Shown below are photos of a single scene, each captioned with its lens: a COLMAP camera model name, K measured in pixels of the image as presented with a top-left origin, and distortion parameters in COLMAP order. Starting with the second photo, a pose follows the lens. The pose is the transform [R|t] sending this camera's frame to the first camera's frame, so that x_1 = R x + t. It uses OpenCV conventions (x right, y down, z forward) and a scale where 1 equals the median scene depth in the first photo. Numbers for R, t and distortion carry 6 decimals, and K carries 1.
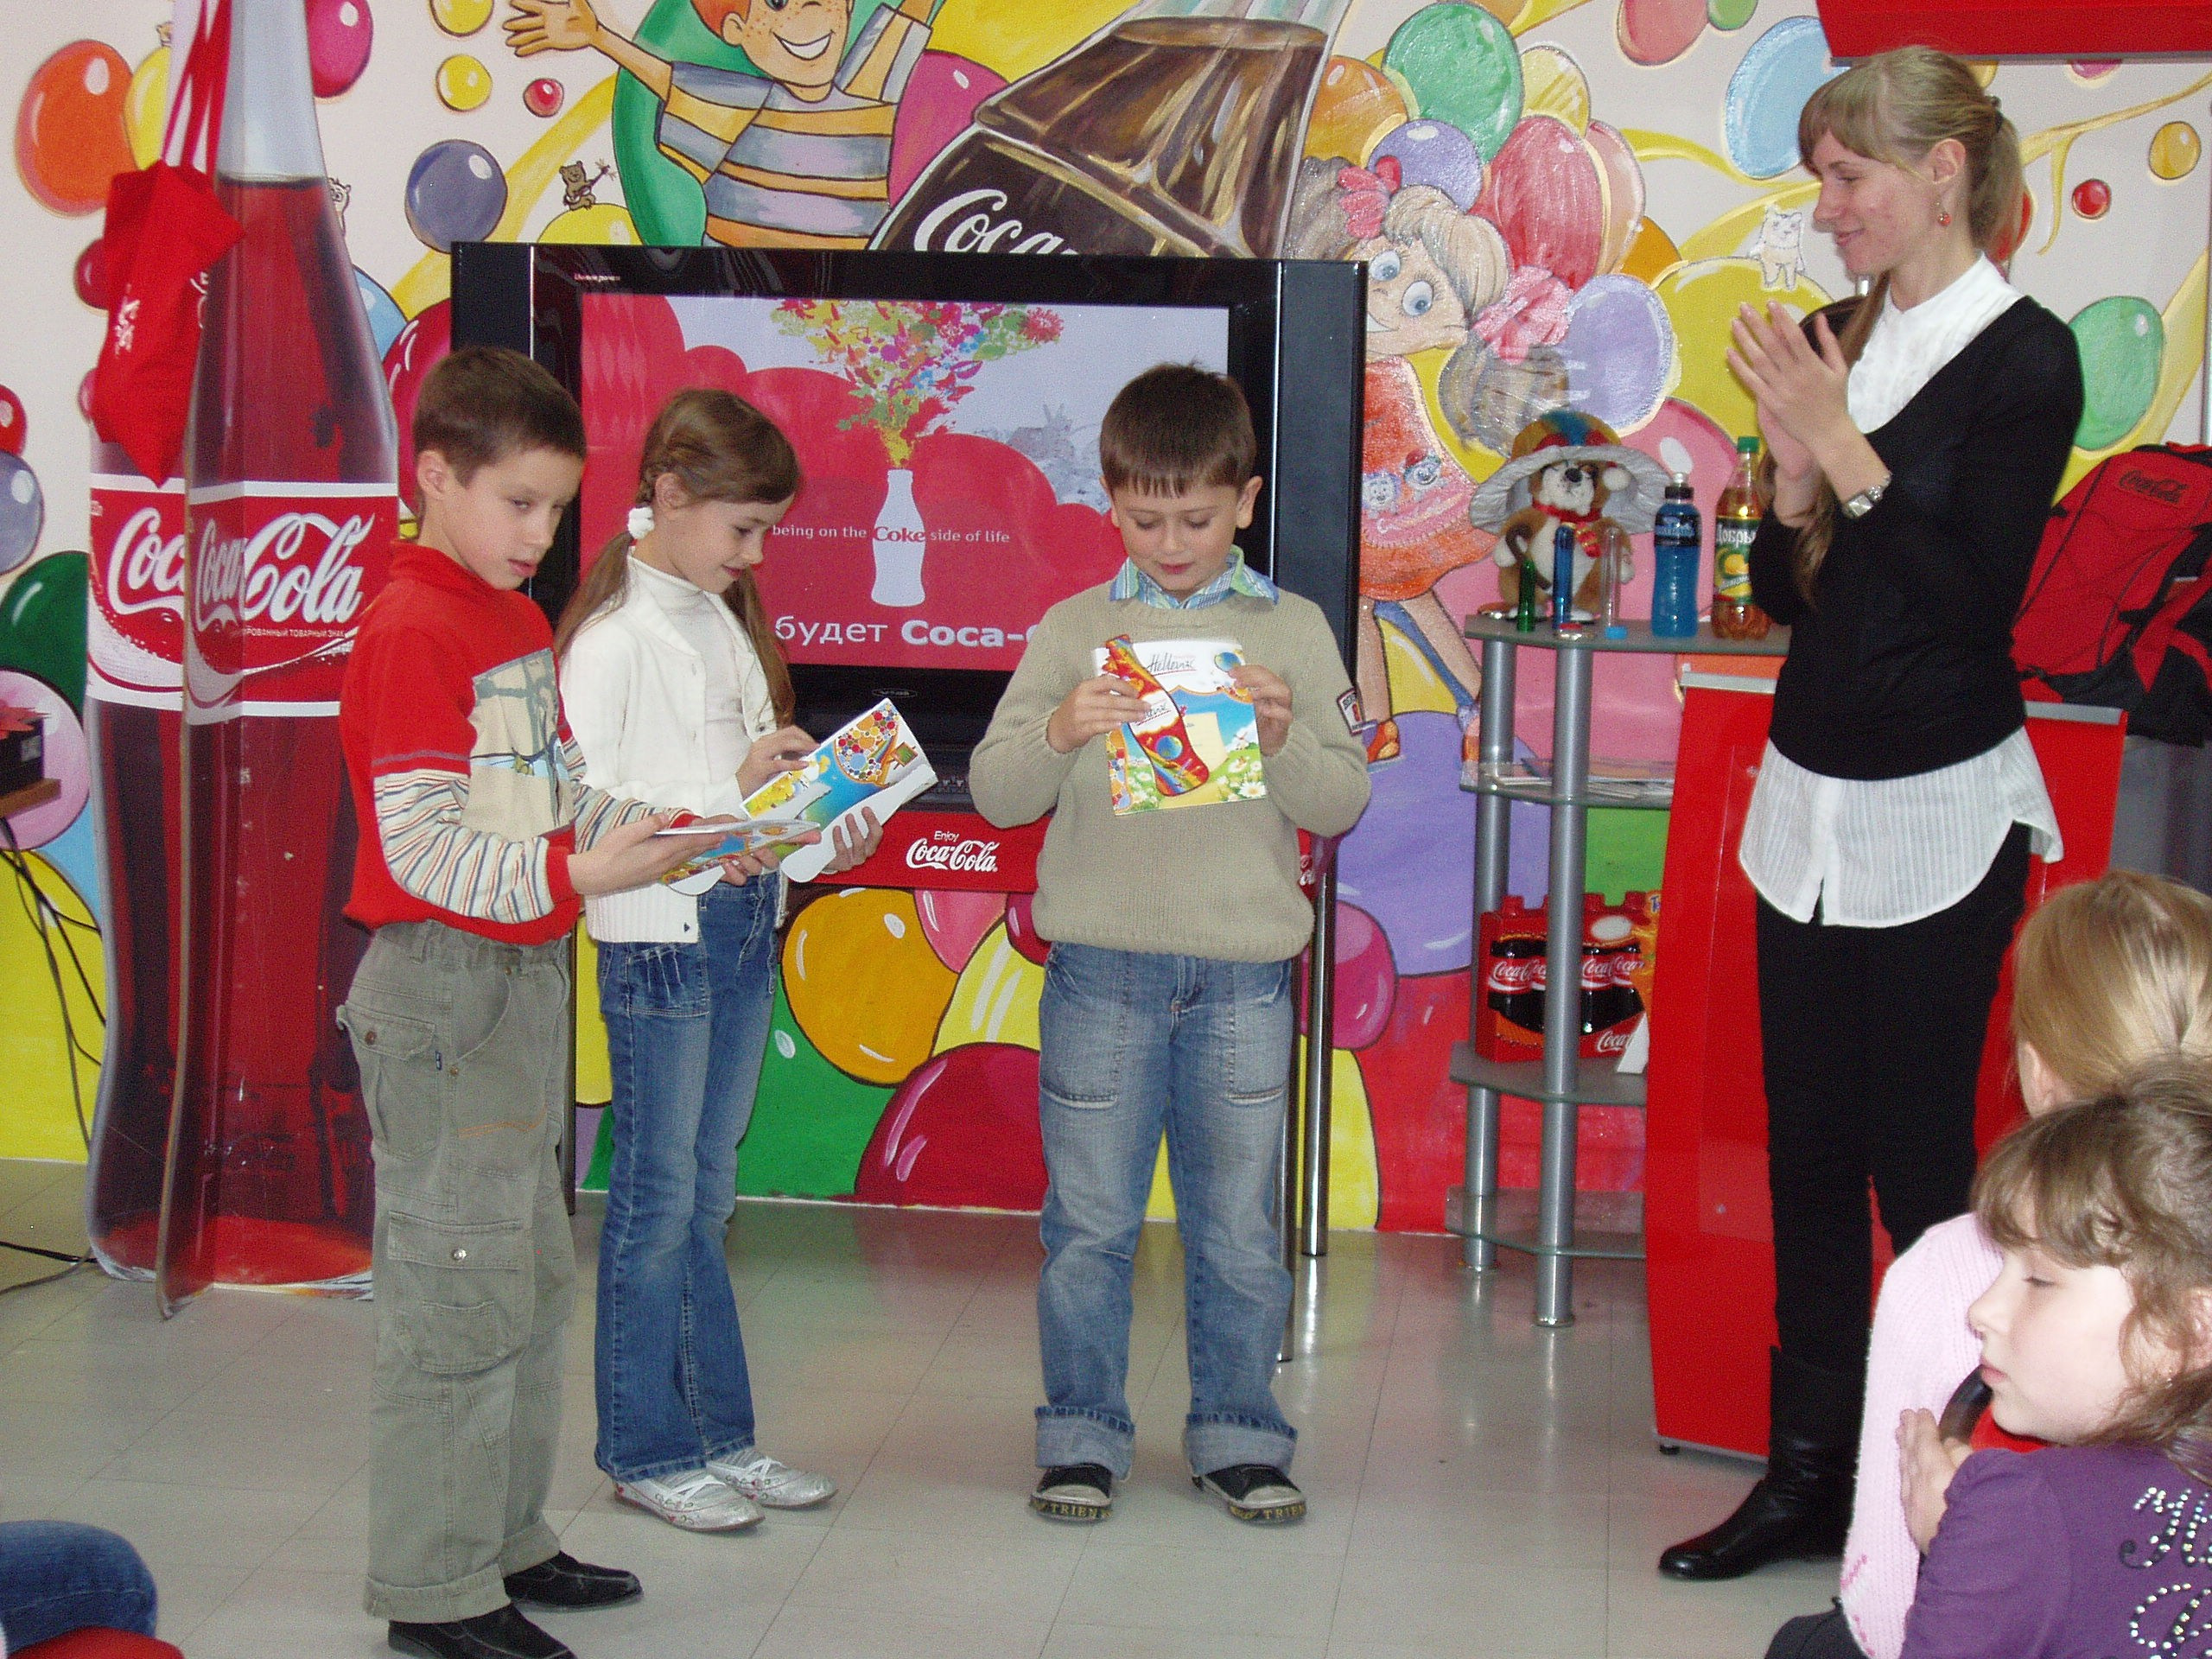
lens RADIAL K [[4375.8, 0, 1096.7], [0, 4375.8, 839.7], [0, 0, 1]] dist [-0.102783, 0.114787]
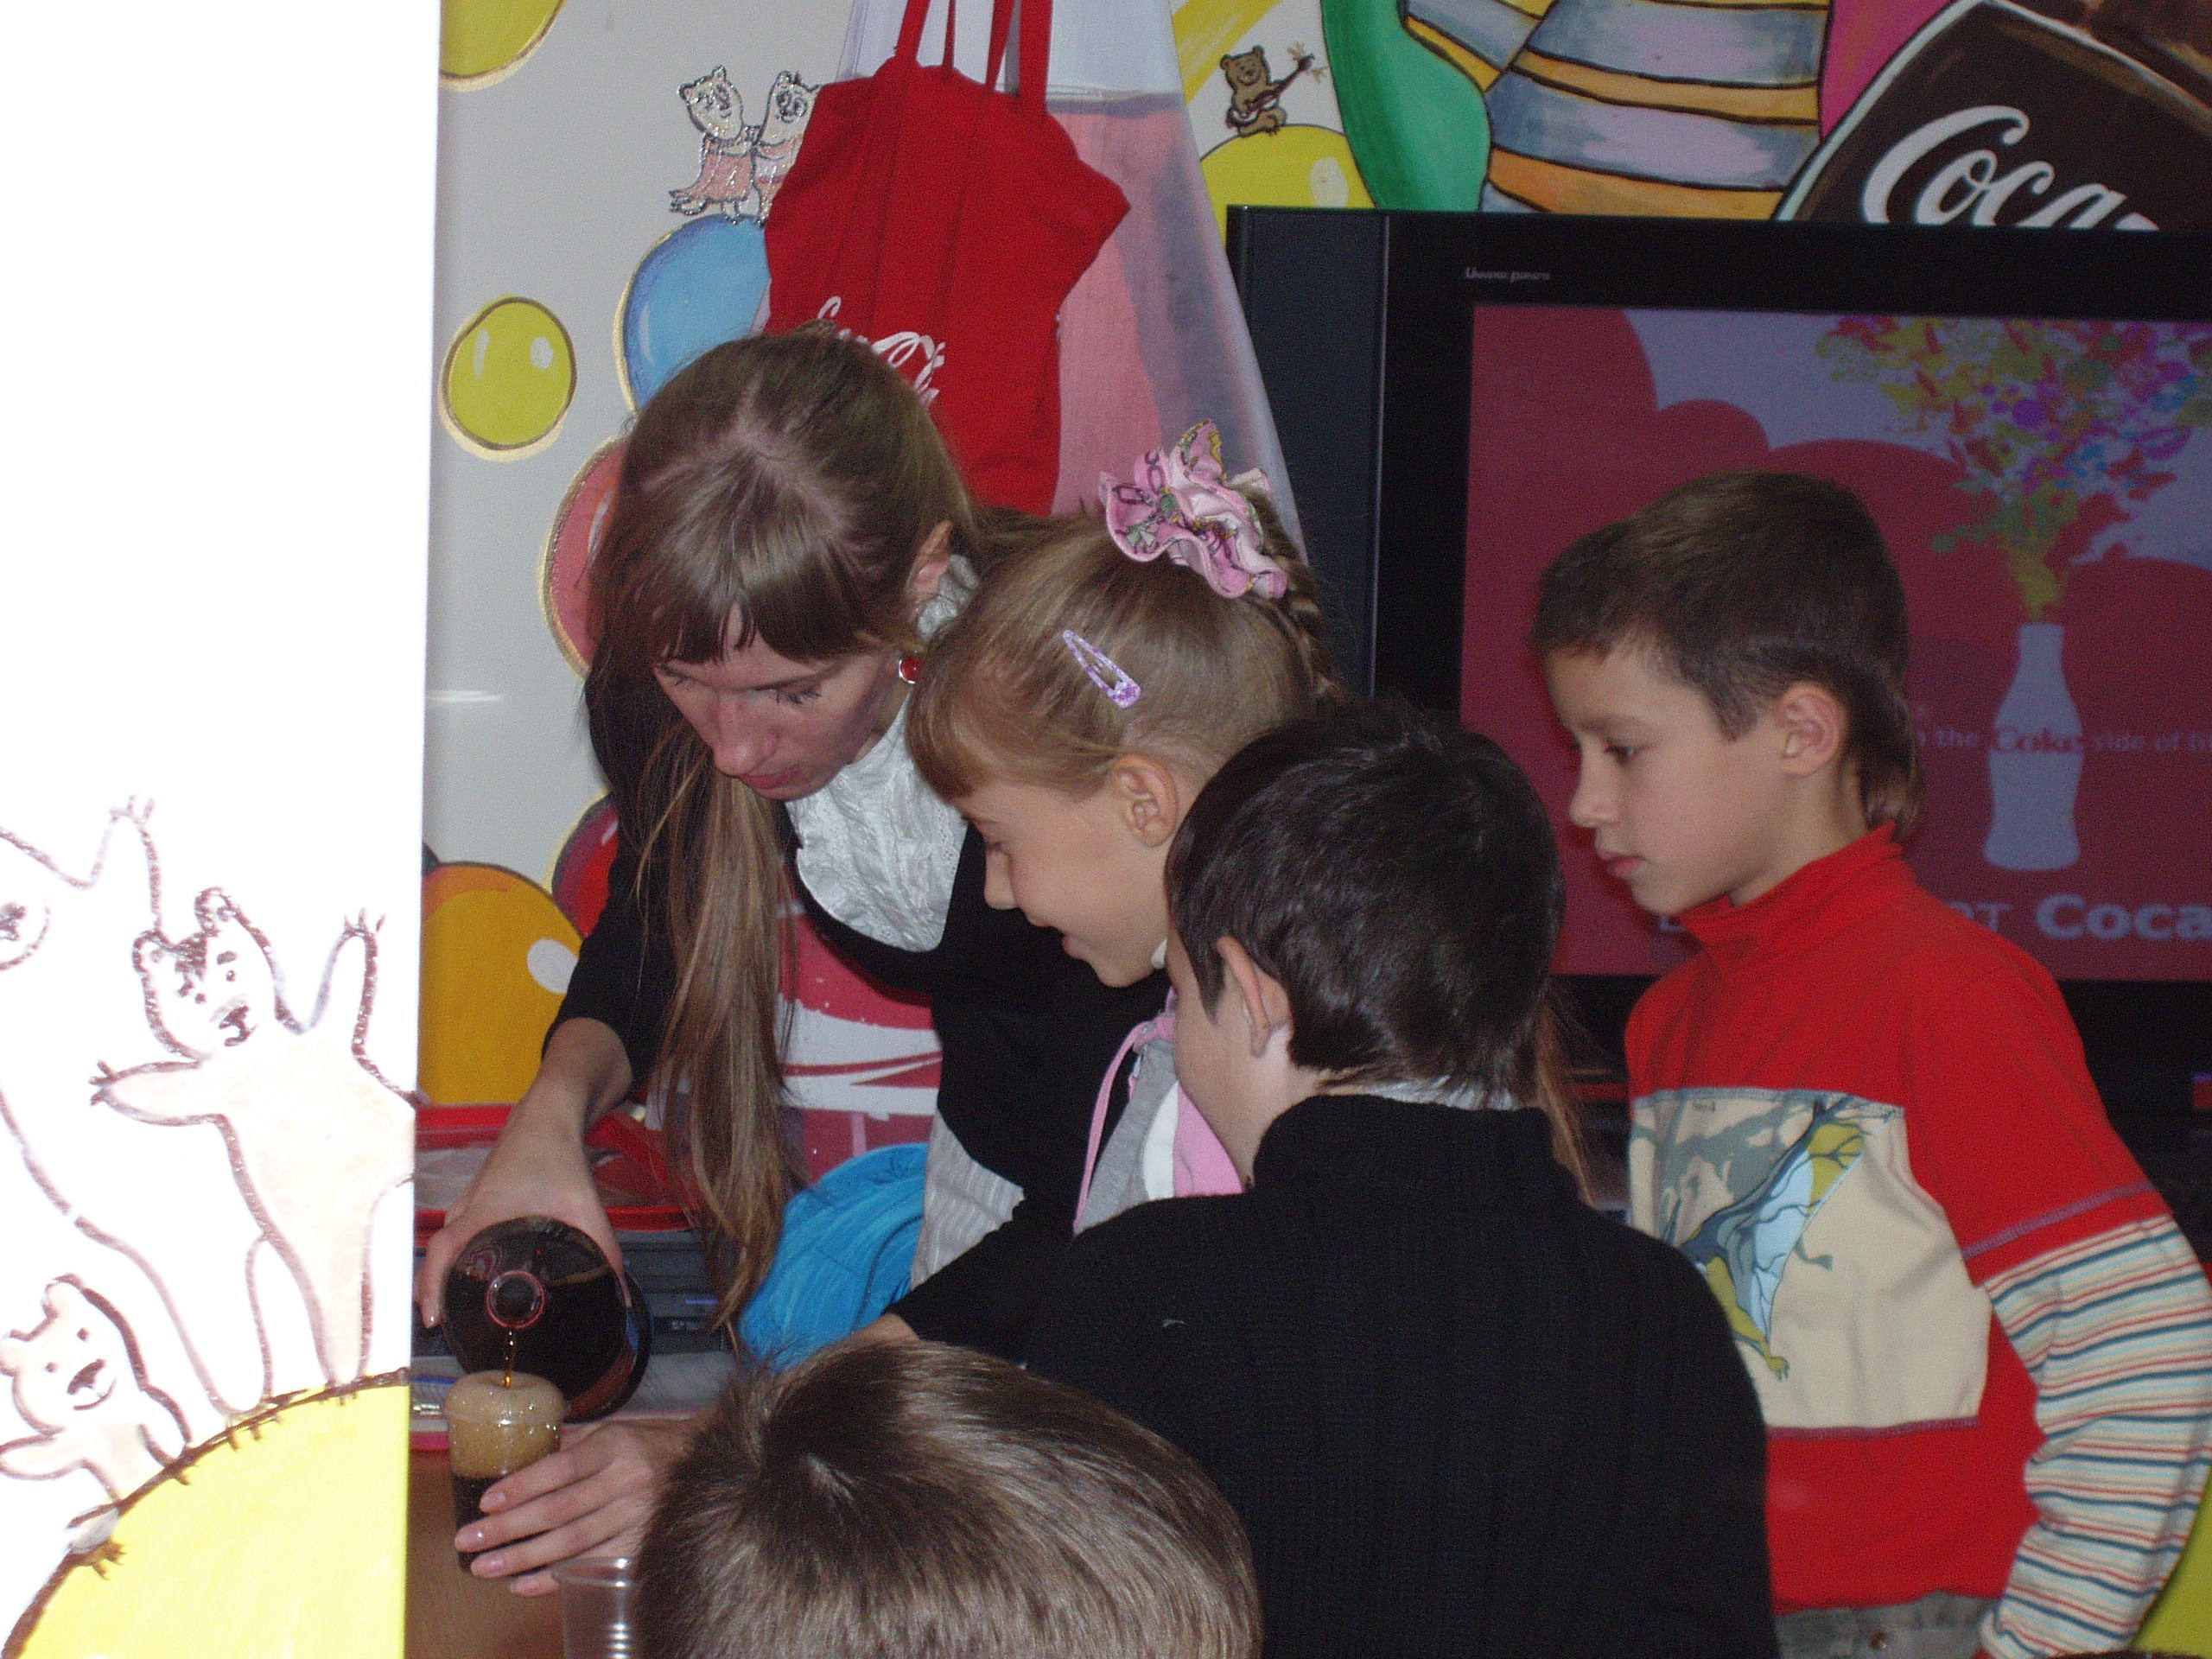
lens RADIAL K [[6905.9, 0, 1097.1], [0, 6905.9, 837.3], [0, 0, 1]] dist [-0.056114, 0.316097]
pose [[0.965251, -0.022839, 0.260323, -0.373190], [0.027805, 0.999495, -0.015408, -0.045762], [-0.259839, 0.022110, 0.965399, 0.182843]]
